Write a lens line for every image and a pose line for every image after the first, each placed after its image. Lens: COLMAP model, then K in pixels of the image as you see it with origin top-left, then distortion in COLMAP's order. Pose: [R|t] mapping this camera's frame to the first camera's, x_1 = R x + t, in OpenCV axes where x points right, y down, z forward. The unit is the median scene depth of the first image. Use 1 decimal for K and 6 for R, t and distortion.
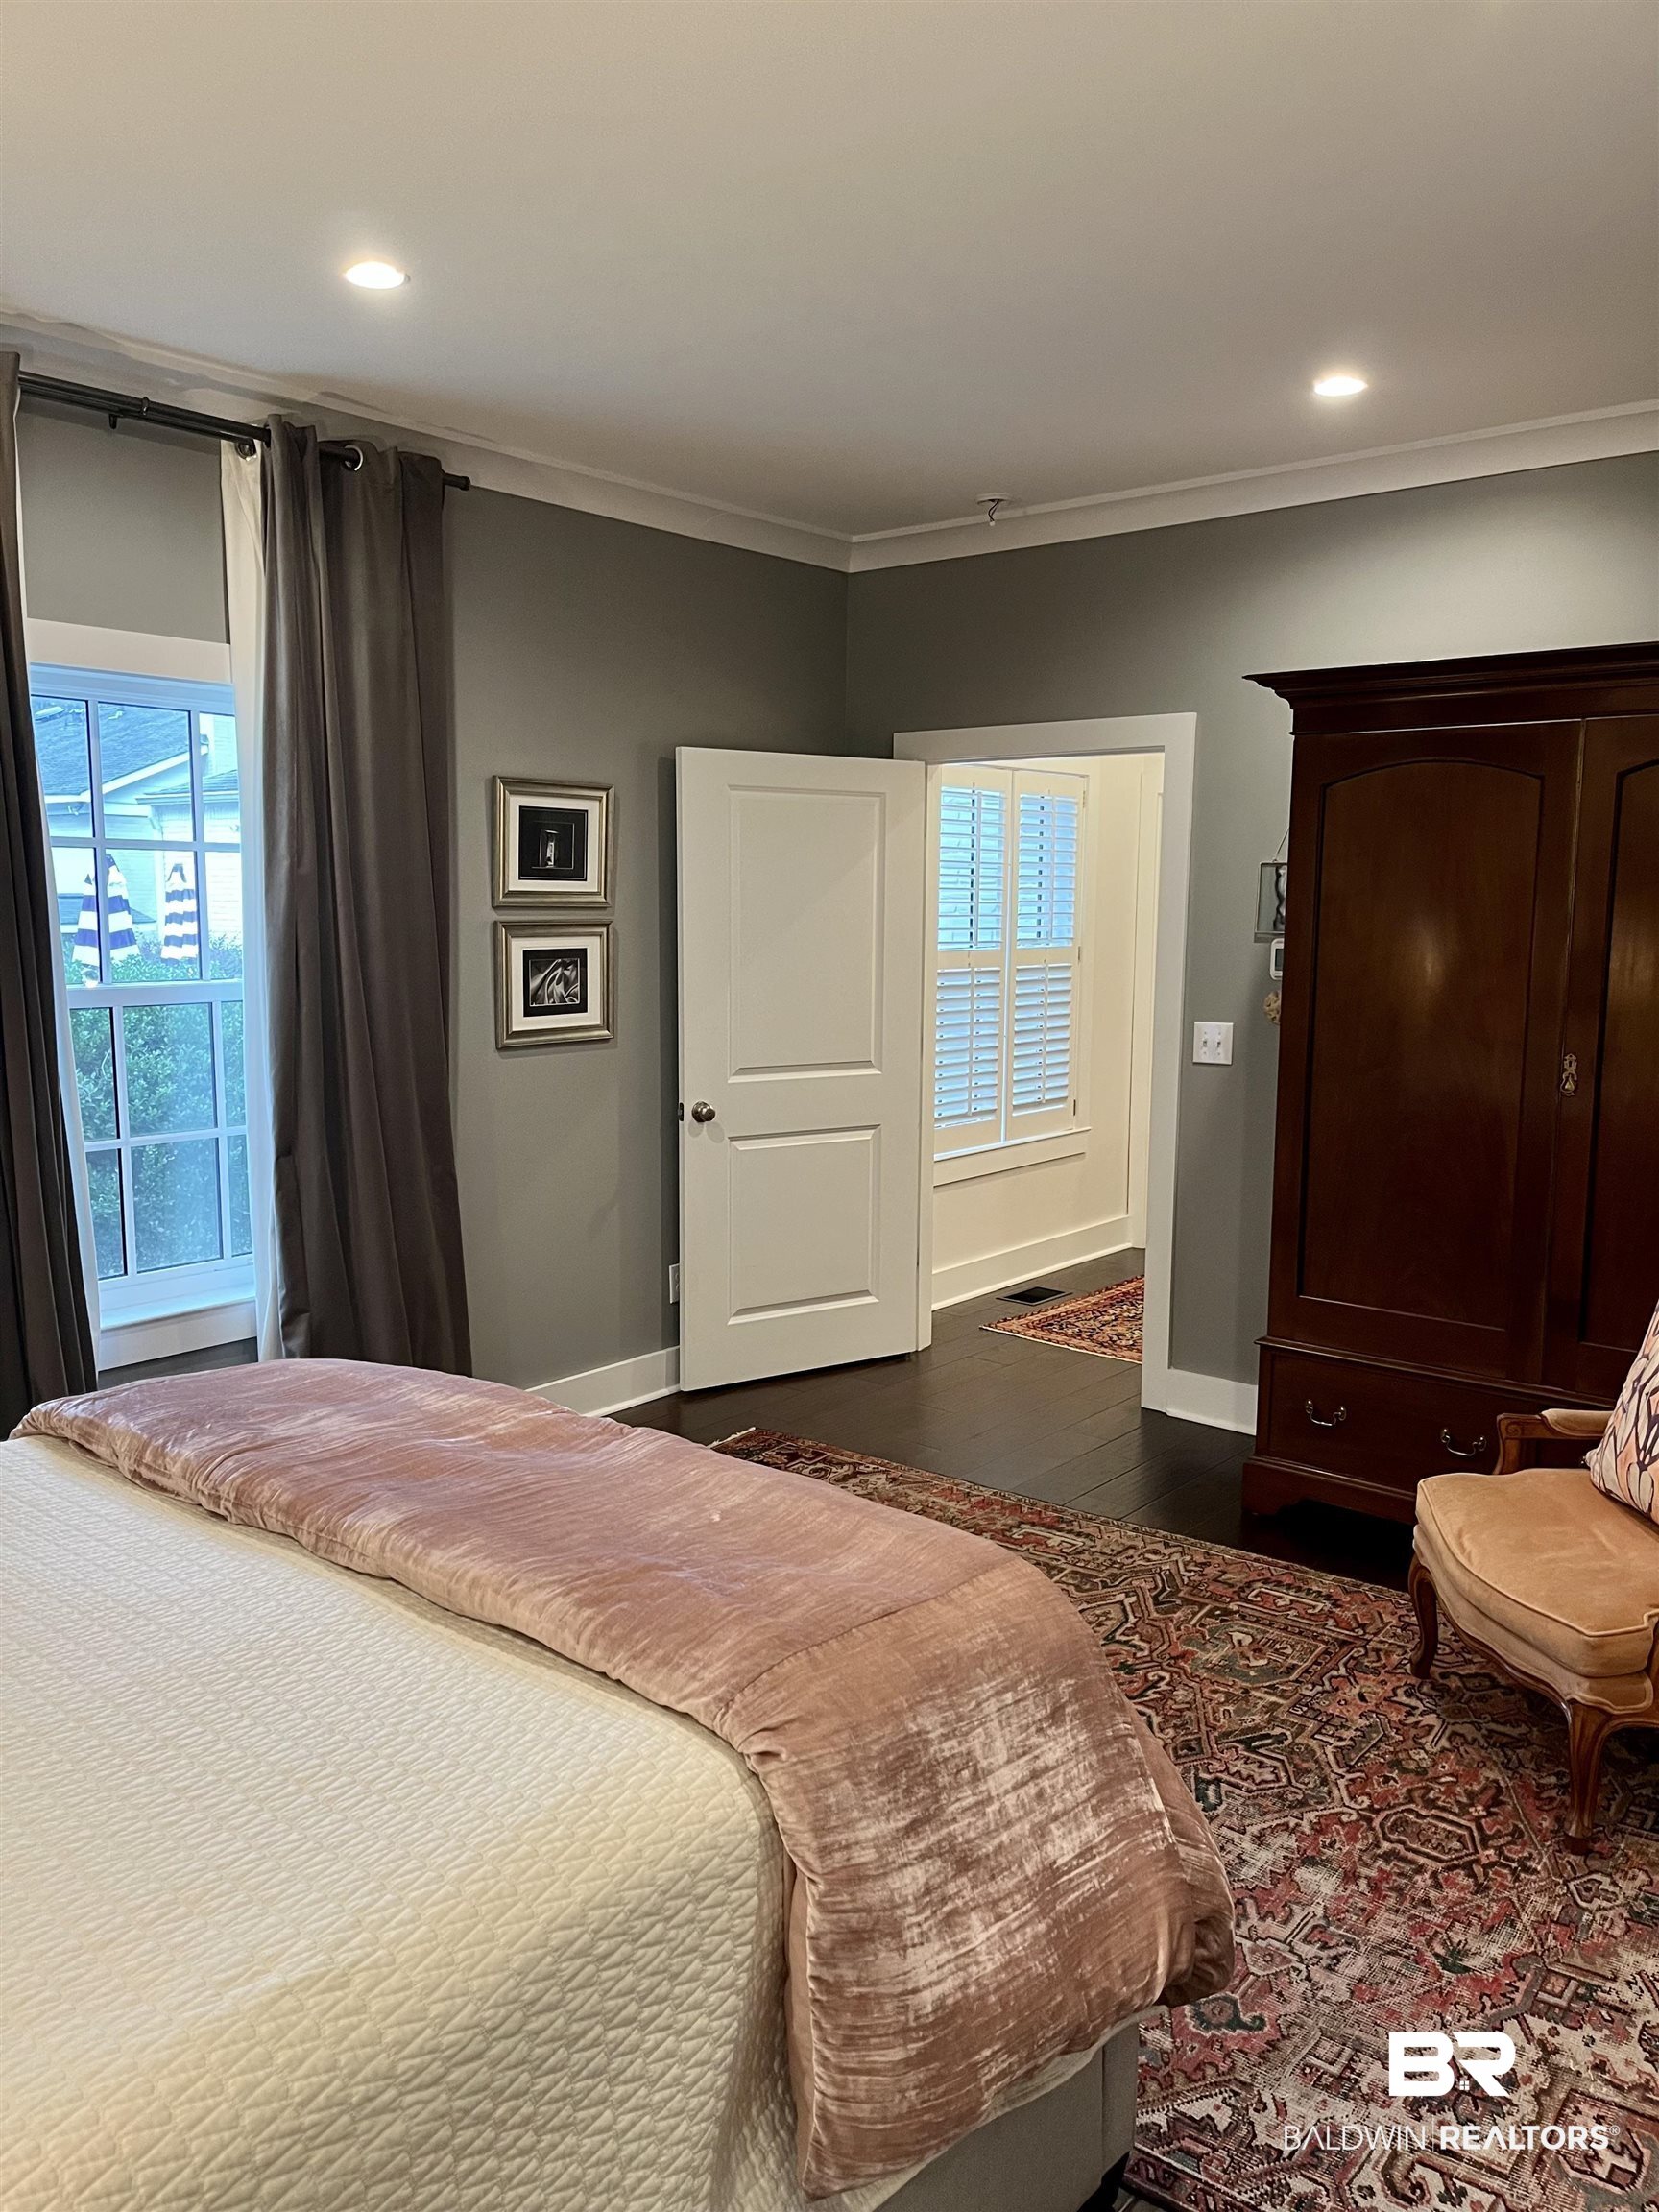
lens RADIAL K [[1664.9, 0, 813.4], [0, 1664.9, 1104.0], [0, 0, 1]] dist [0.050364, -0.062756]
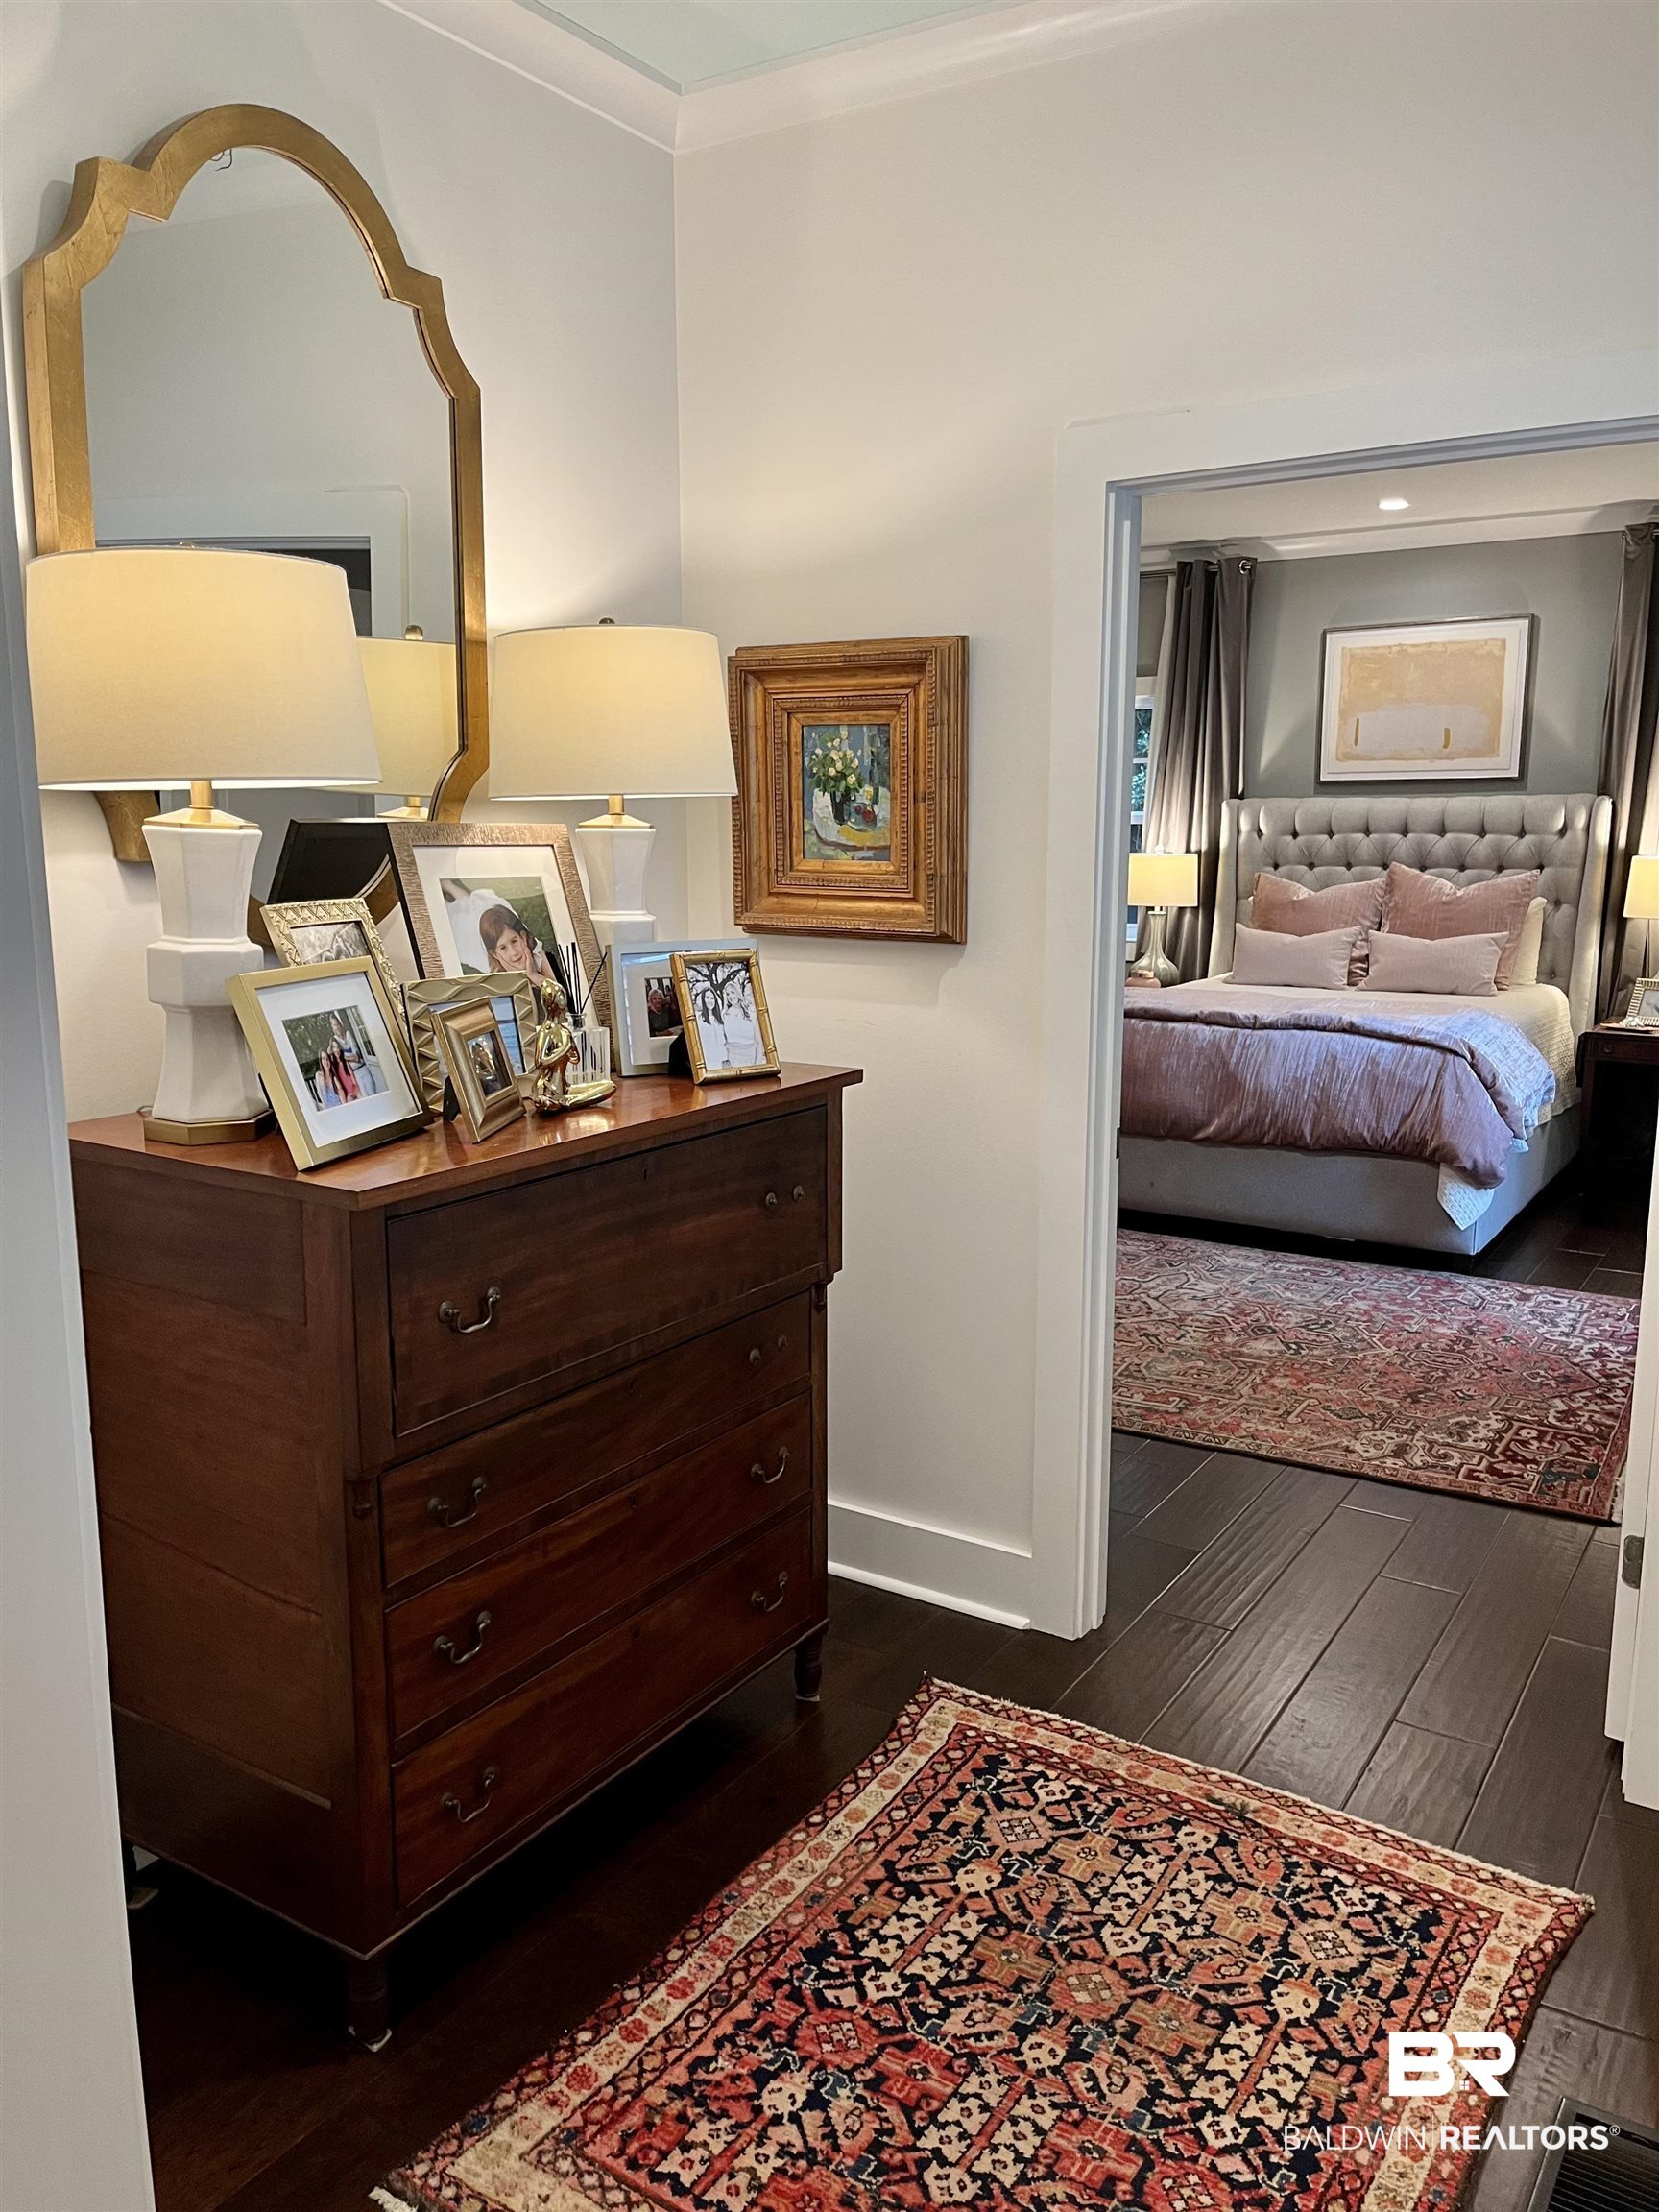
lens RADIAL K [[1664.9, 0, 807.2], [0, 1664.9, 1106.3], [0, 0, 1]] dist [0.050364, -0.062756]
pose [[-0.992235, 0.015108, -0.123453, 0.474118], [-0.022428, 0.954589, 0.297082, -0.219719], [0.122335, 0.297544, -0.946838, 1.898787]]
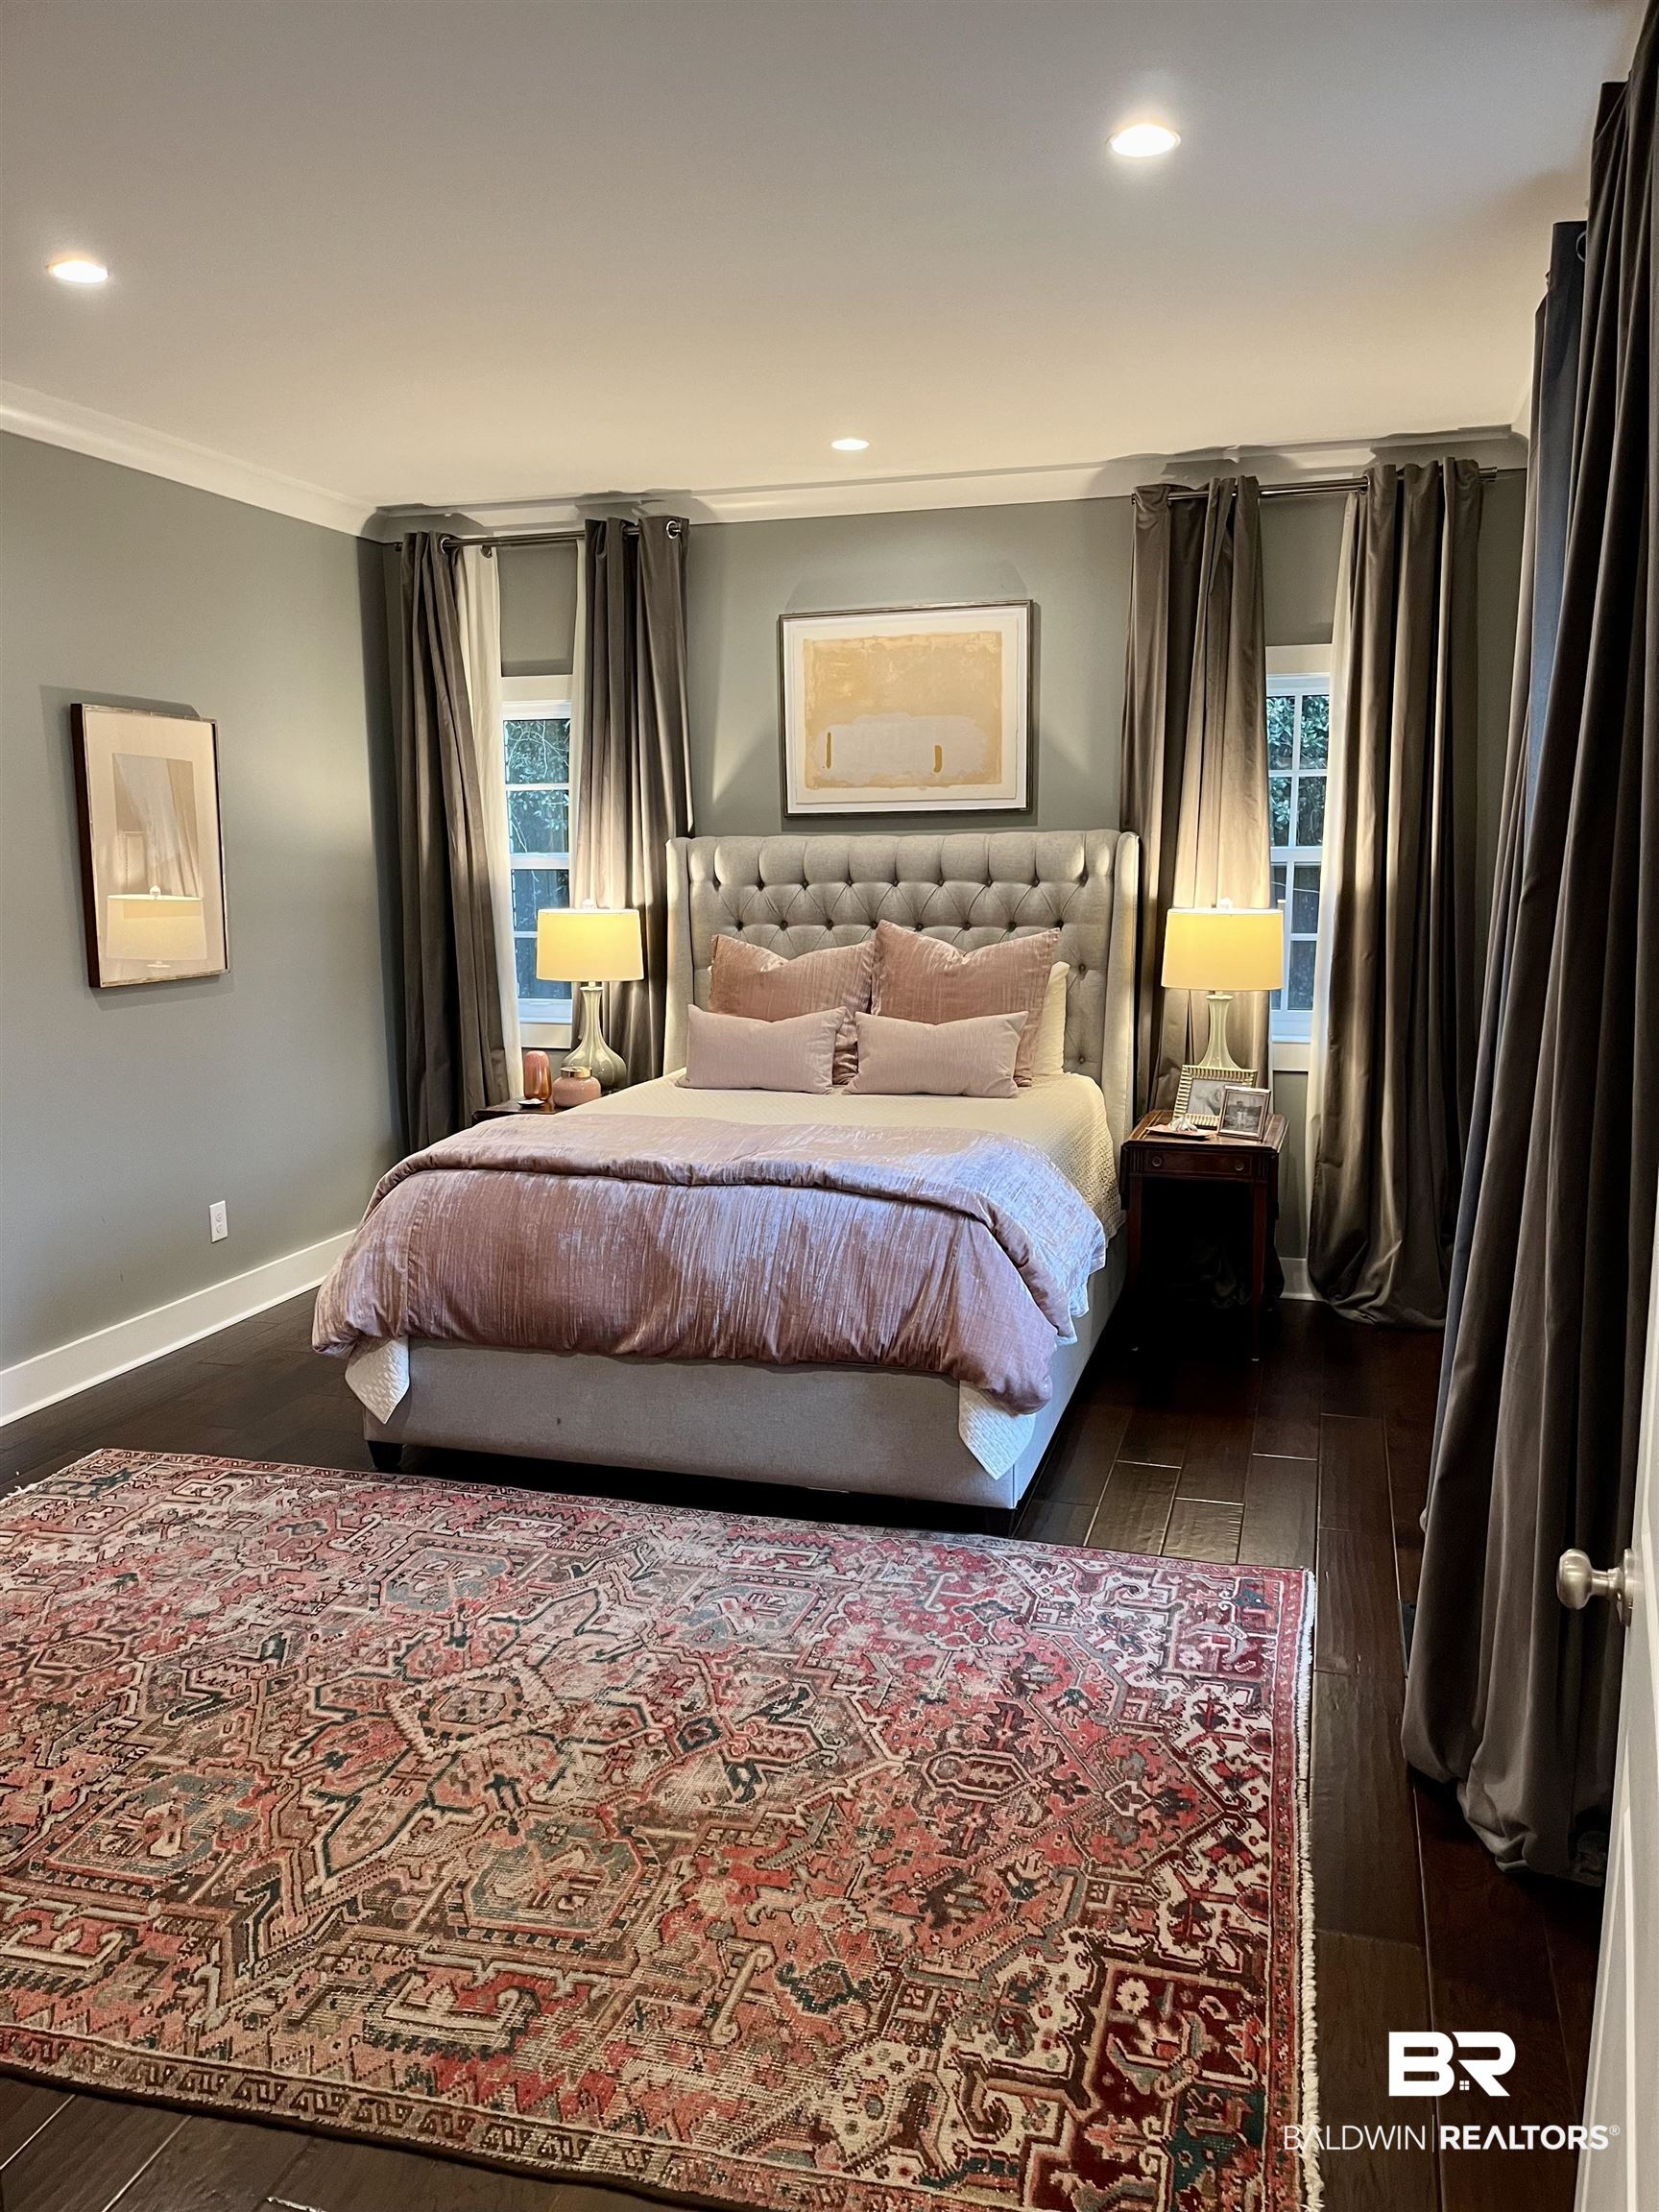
lens RADIAL K [[1664.9, 0, 808.1], [0, 1664.9, 1107.4], [0, 0, 1]] dist [0.050364, -0.062756]
pose [[-0.921805, 0.064321, -0.382281, 0.222039], [-0.045773, 0.961180, 0.272097, -0.172898], [0.384943, 0.268319, -0.883076, 1.438276]]
